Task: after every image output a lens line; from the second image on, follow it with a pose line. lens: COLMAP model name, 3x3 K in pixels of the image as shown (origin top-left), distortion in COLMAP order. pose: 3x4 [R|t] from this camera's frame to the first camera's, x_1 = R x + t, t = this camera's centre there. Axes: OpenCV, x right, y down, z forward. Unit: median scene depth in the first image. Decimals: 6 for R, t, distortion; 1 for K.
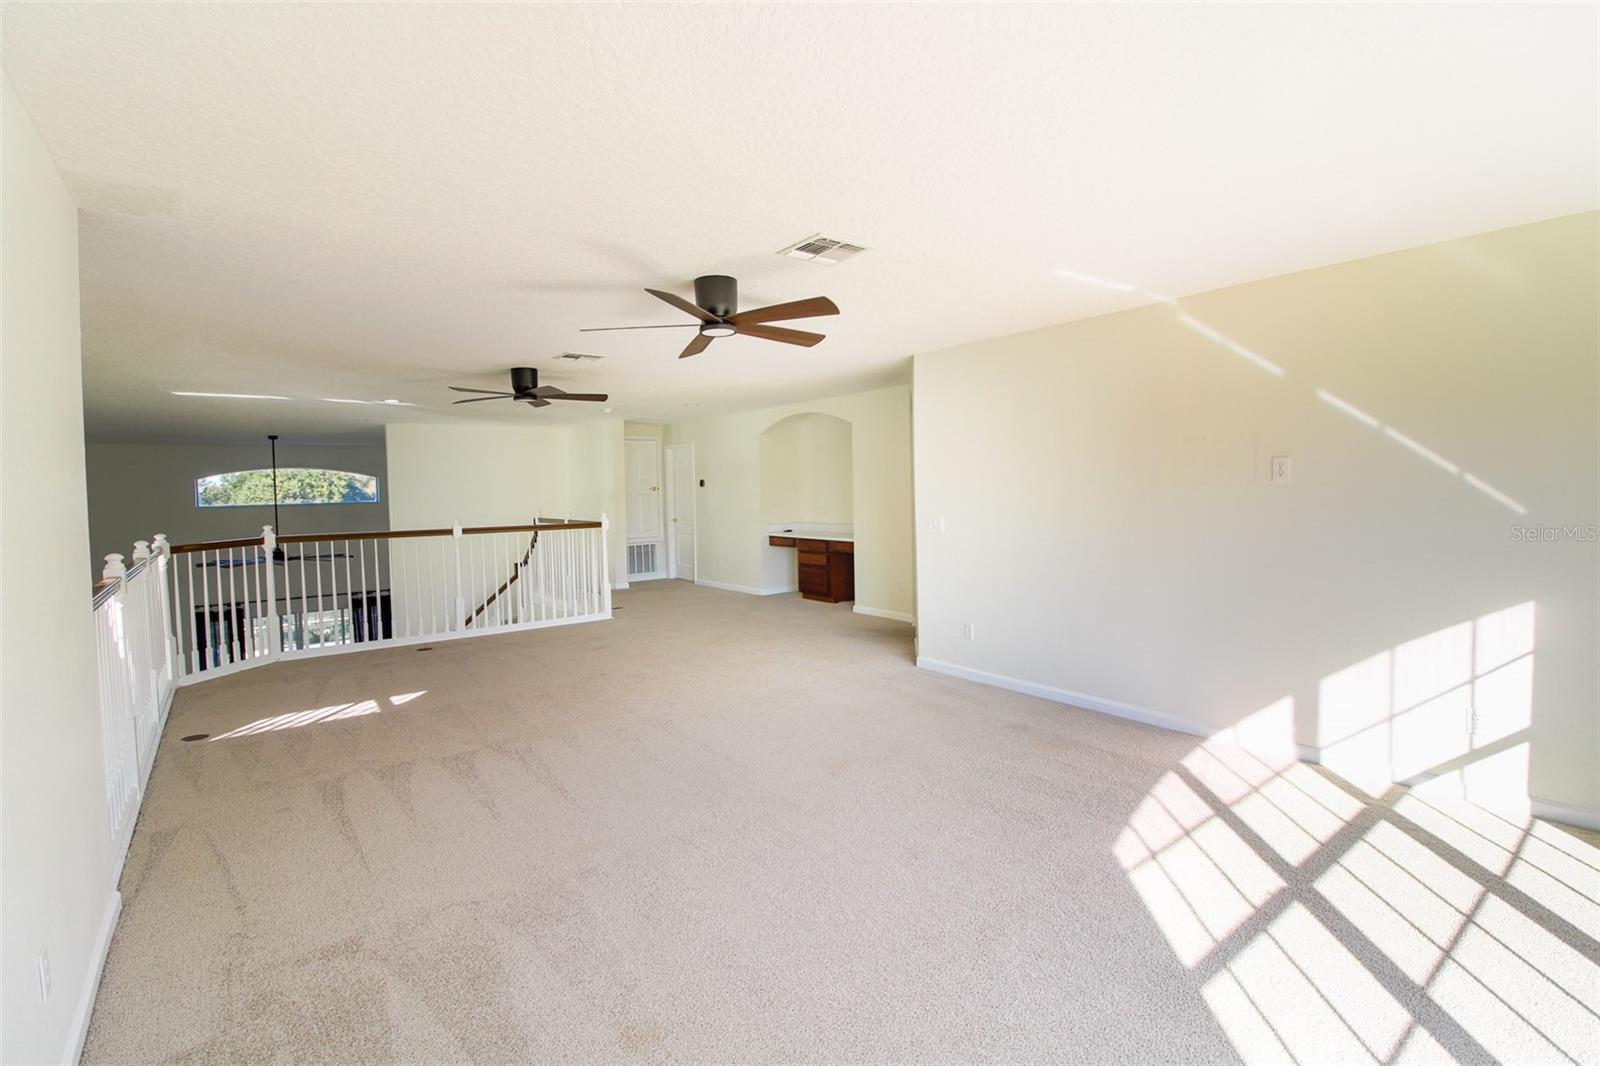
lens RADIAL K [[734.3, 0, 800.0], [0, 734.3, 533.0], [0, 0, 1]] dist [-0.000096, -0.000005]
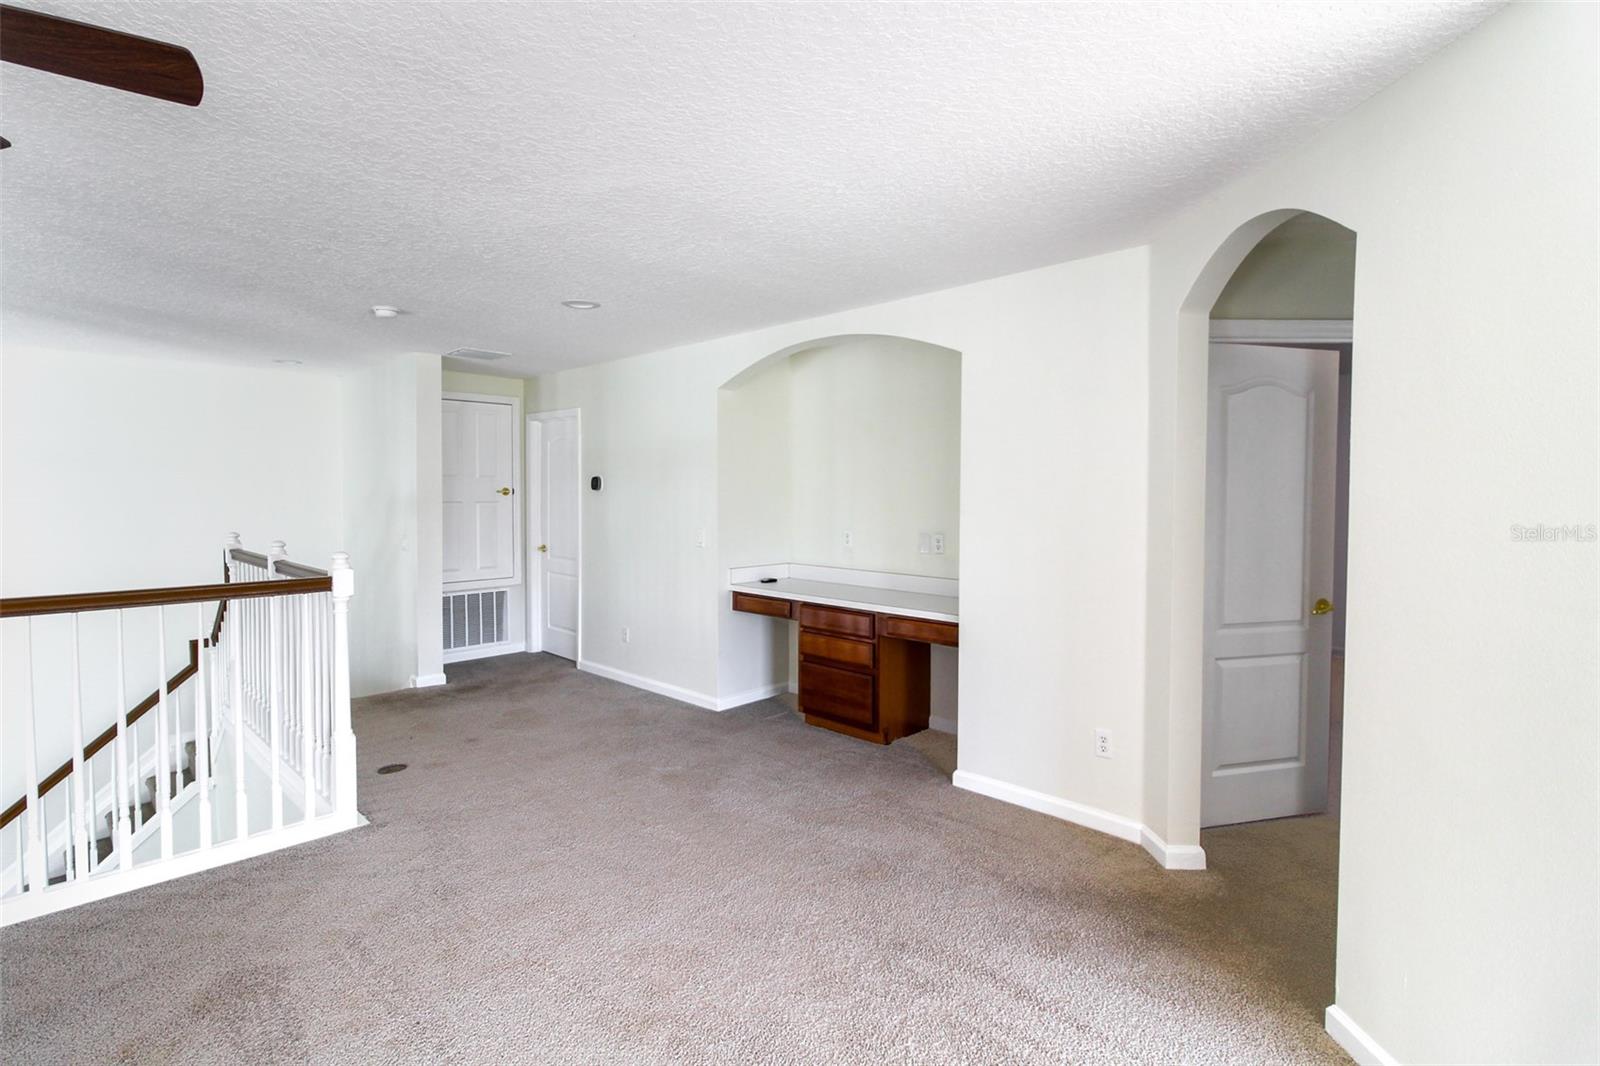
lens RADIAL K [[772.3, 0, 800.0], [0, 772.3, 533.0], [0, 0, 1]] dist [-0.000637, -0.000006]
pose [[0.989754, 0.017470, 0.141711, -0.071739], [-0.015852, 0.999796, -0.012542, -0.029995], [-0.141901, 0.010167, 0.989829, 0.466193]]
